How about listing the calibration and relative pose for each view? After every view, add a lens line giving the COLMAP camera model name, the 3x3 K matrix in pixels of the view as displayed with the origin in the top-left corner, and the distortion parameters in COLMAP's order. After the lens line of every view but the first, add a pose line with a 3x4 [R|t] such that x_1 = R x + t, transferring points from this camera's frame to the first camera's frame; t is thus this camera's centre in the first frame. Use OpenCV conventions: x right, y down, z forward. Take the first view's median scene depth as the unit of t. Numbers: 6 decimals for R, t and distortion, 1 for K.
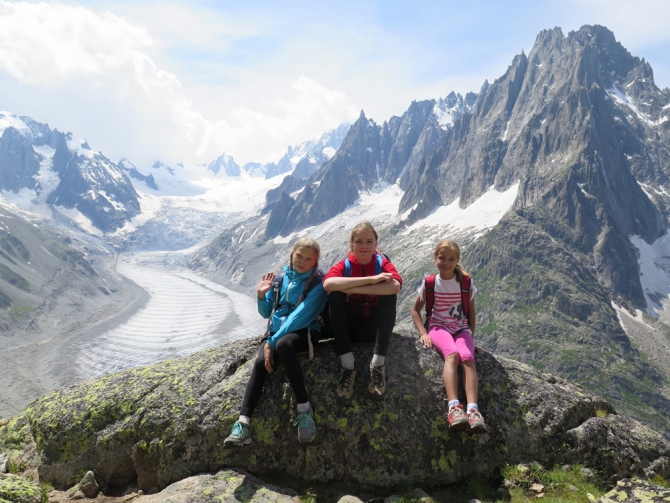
lens RADIAL K [[559.0, 0, 337.4], [0, 559.0, 253.2], [0, 0, 1]] dist [-0.013204, -0.000855]
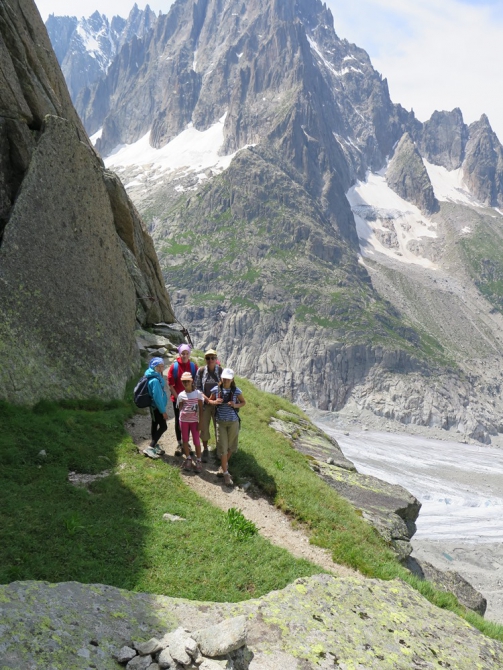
lens RADIAL K [[559.0, 0, 250.6], [0, 559.0, 334.6], [0, 0, 1]] dist [-0.013204, -0.000855]
pose [[0.856312, -0.095981, 0.507461, -0.127917], [-0.015235, 0.977457, 0.210584, 0.021802], [-0.516234, -0.188057, 0.835546, 0.129253]]
